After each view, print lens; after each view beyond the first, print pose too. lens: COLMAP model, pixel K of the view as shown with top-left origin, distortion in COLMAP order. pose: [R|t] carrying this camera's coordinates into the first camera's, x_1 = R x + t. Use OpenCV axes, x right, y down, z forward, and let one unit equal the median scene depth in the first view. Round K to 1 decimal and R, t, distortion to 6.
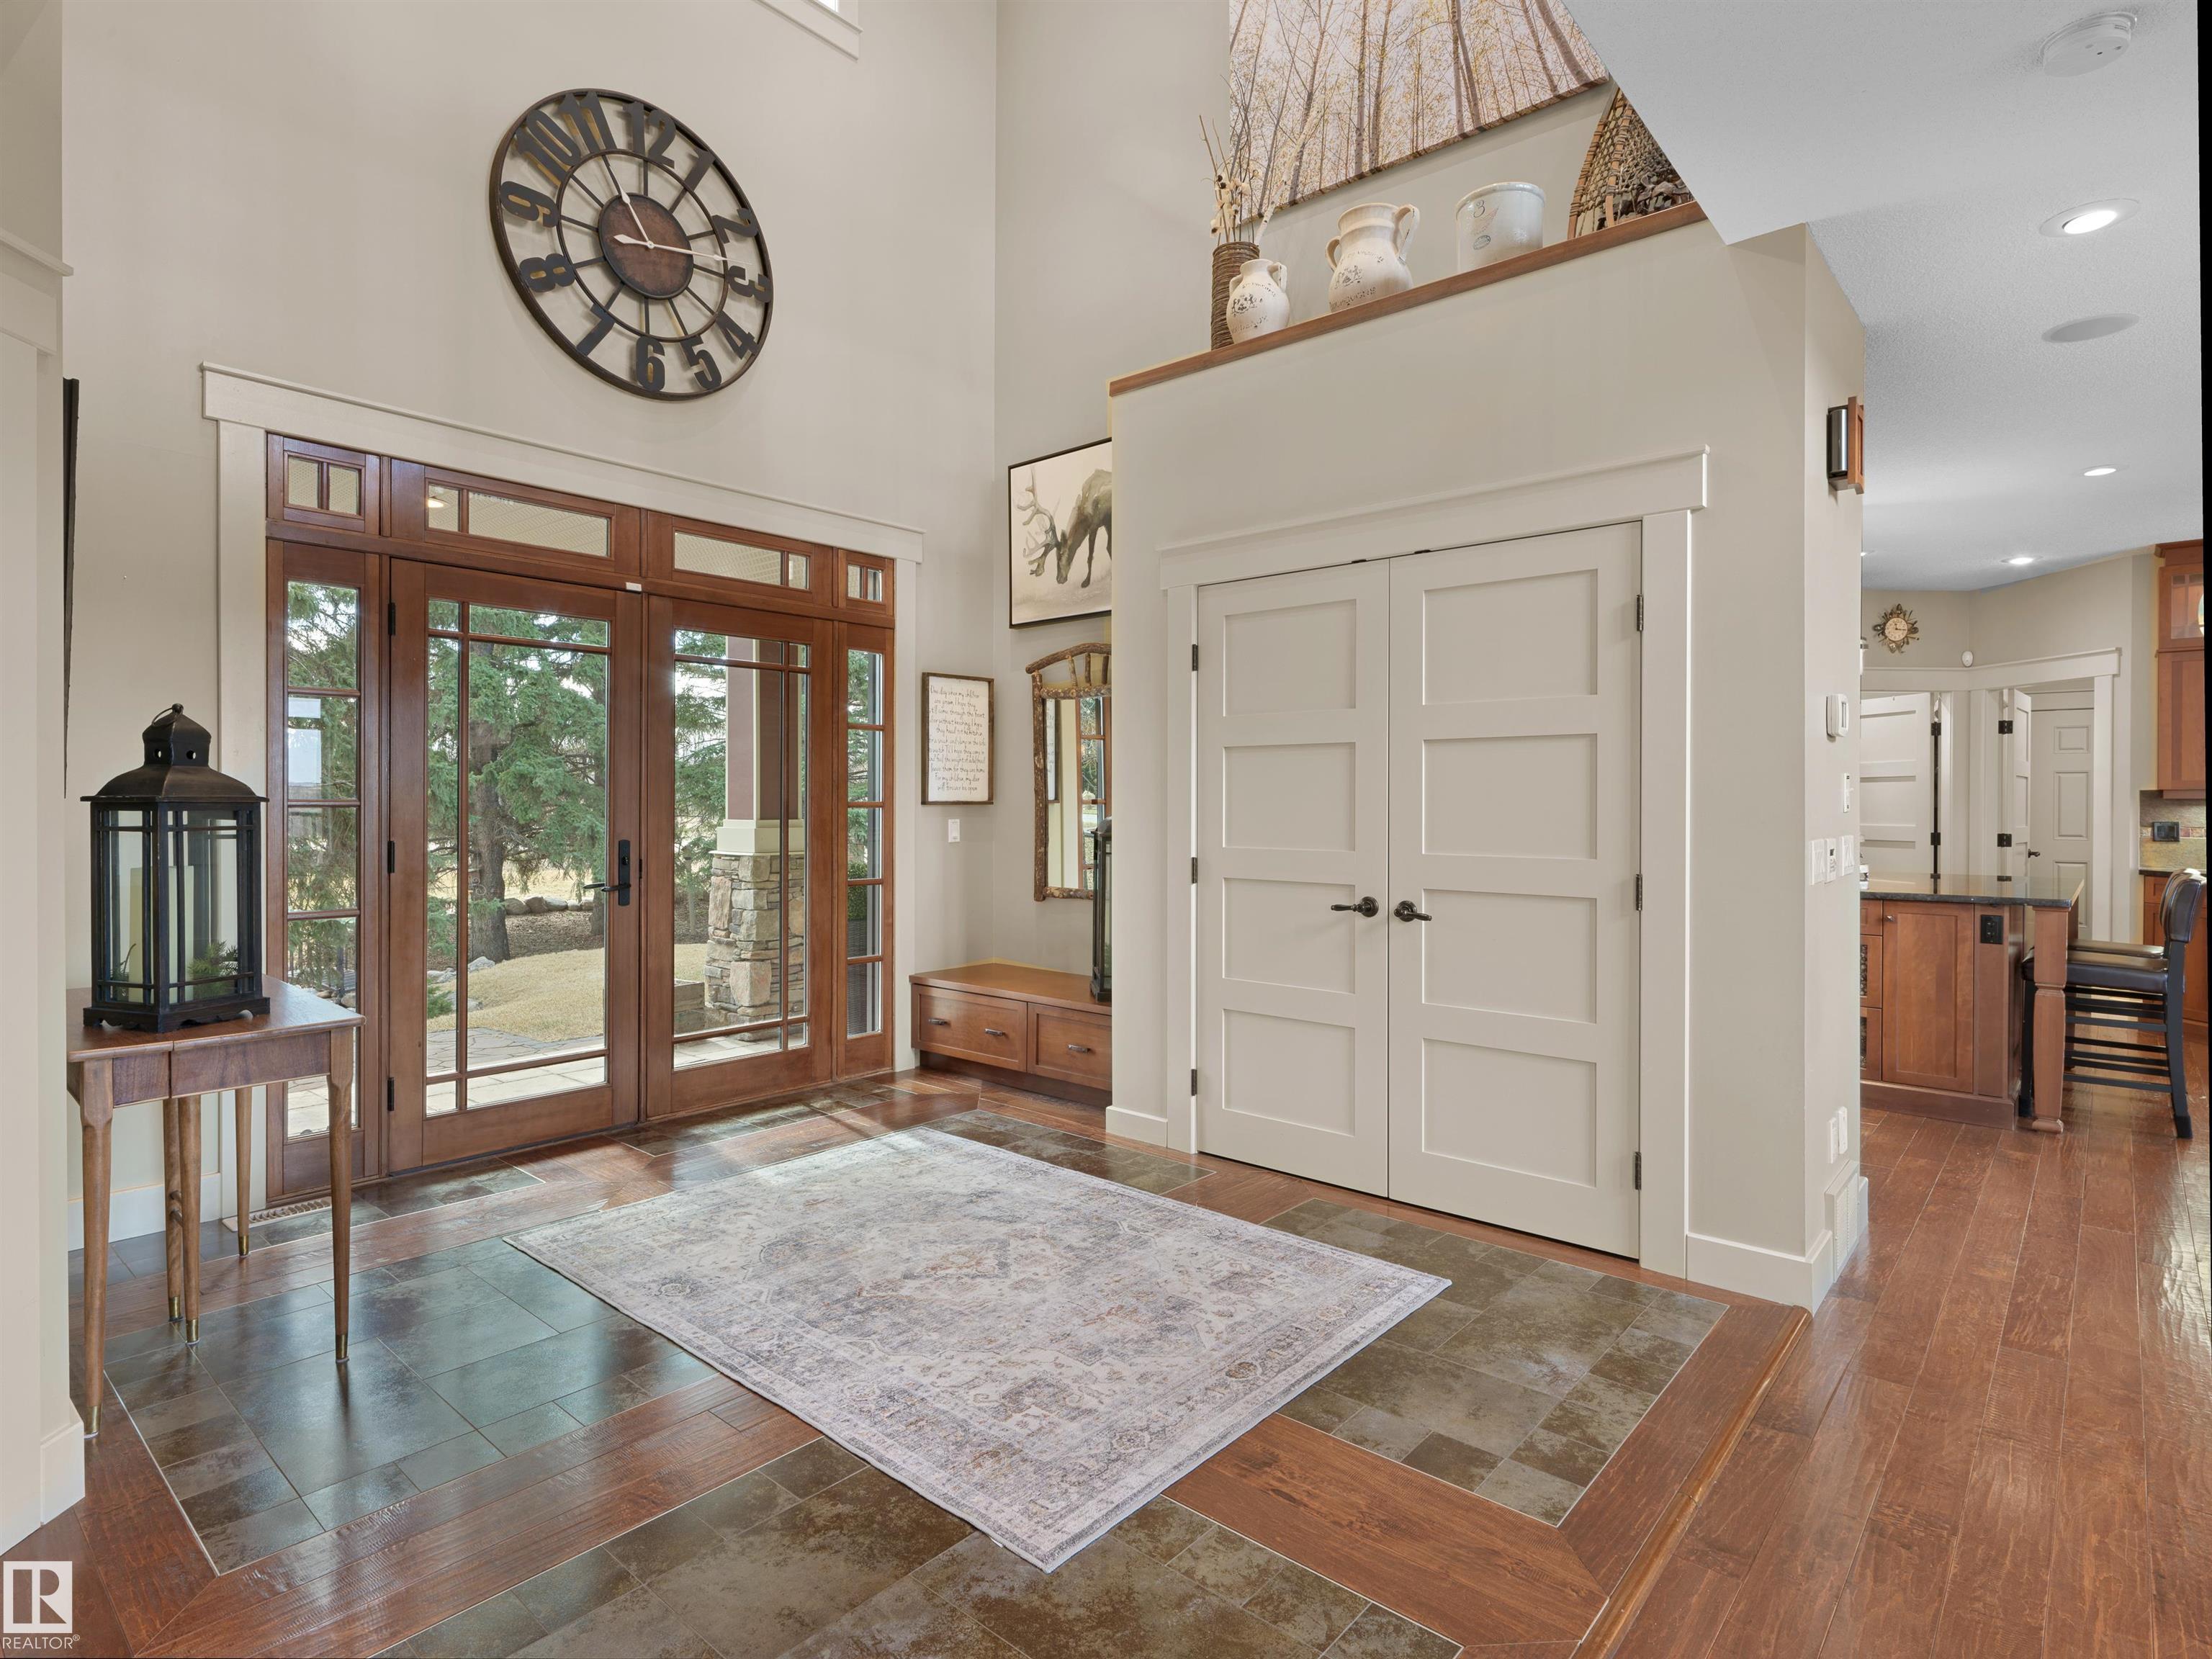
lens RADIAL K [[1183.0, 0, 1093.3], [0, 1183.0, 818.5], [0, 0, 1]] dist [-0.000876, -0.000021]
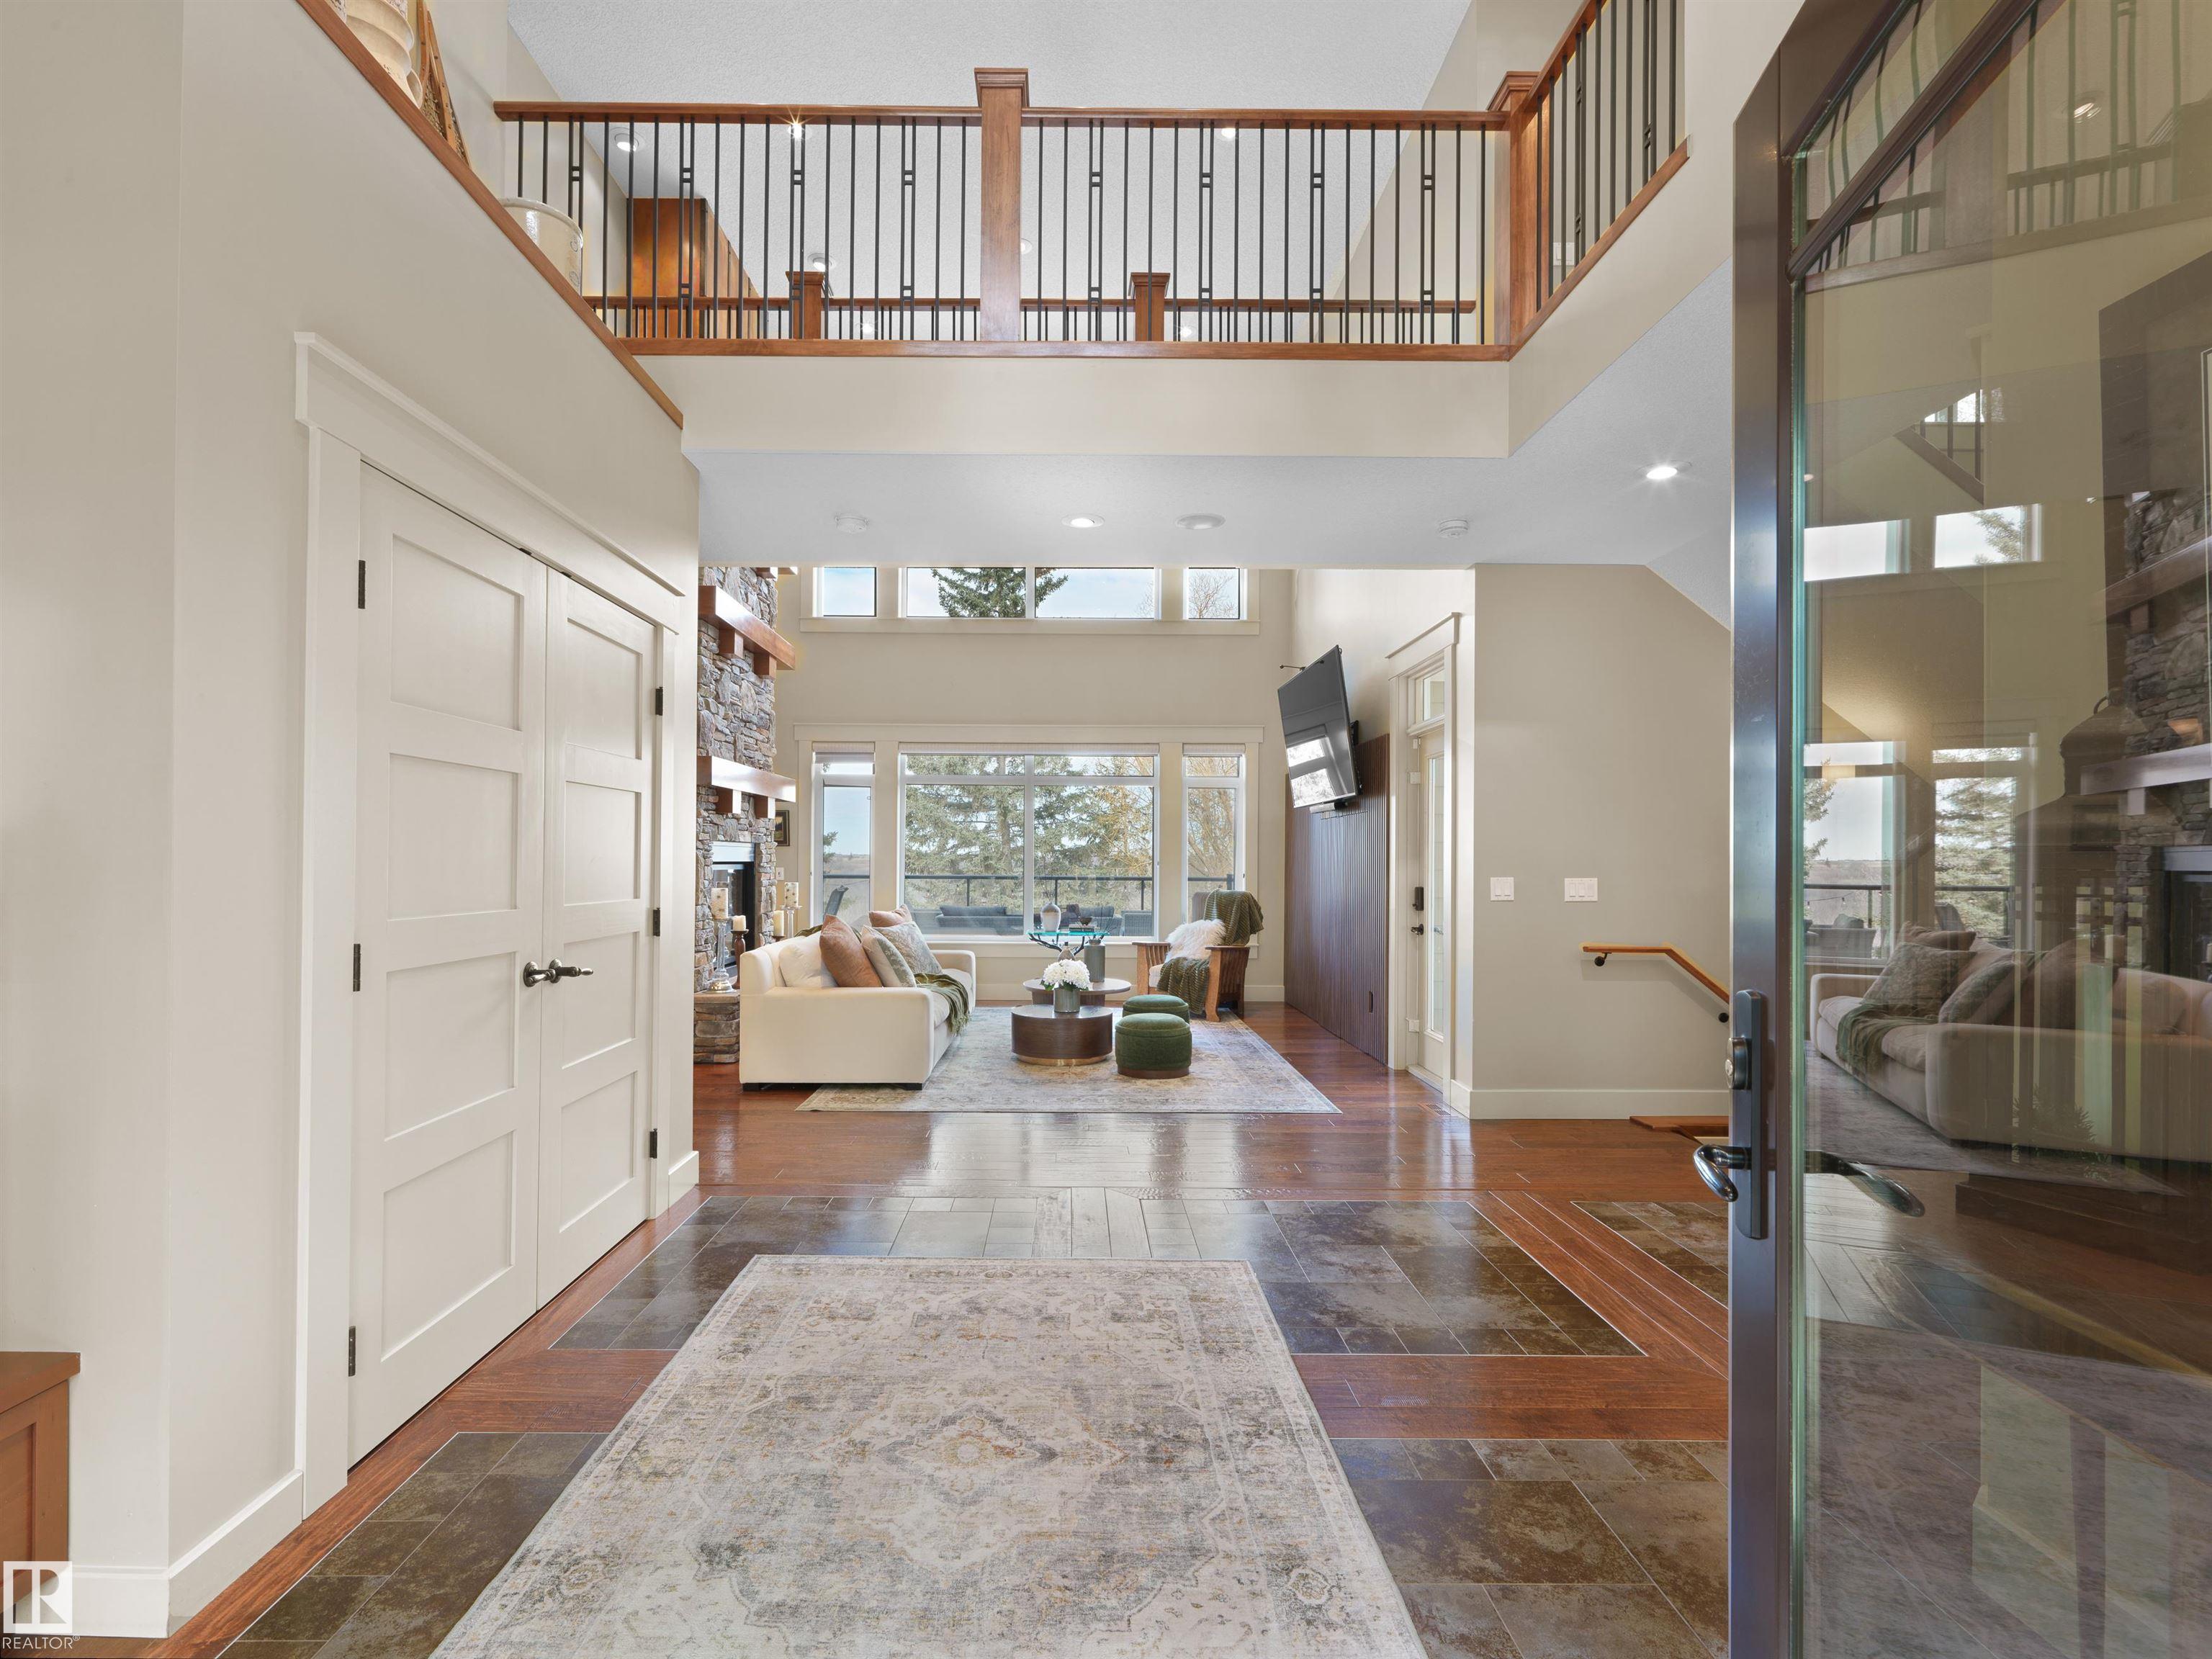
lens RADIAL K [[973.1, 0, 1091.8], [0, 973.1, 846.8], [0, 0, 1]] dist [0.000039, -0.000004]
pose [[-0.664595, 0.000962, 0.747203, -0.624615], [0.000813, 1.000000, -0.000565, -0.017368], [-0.747203, 0.000232, -0.664596, 1.333350]]
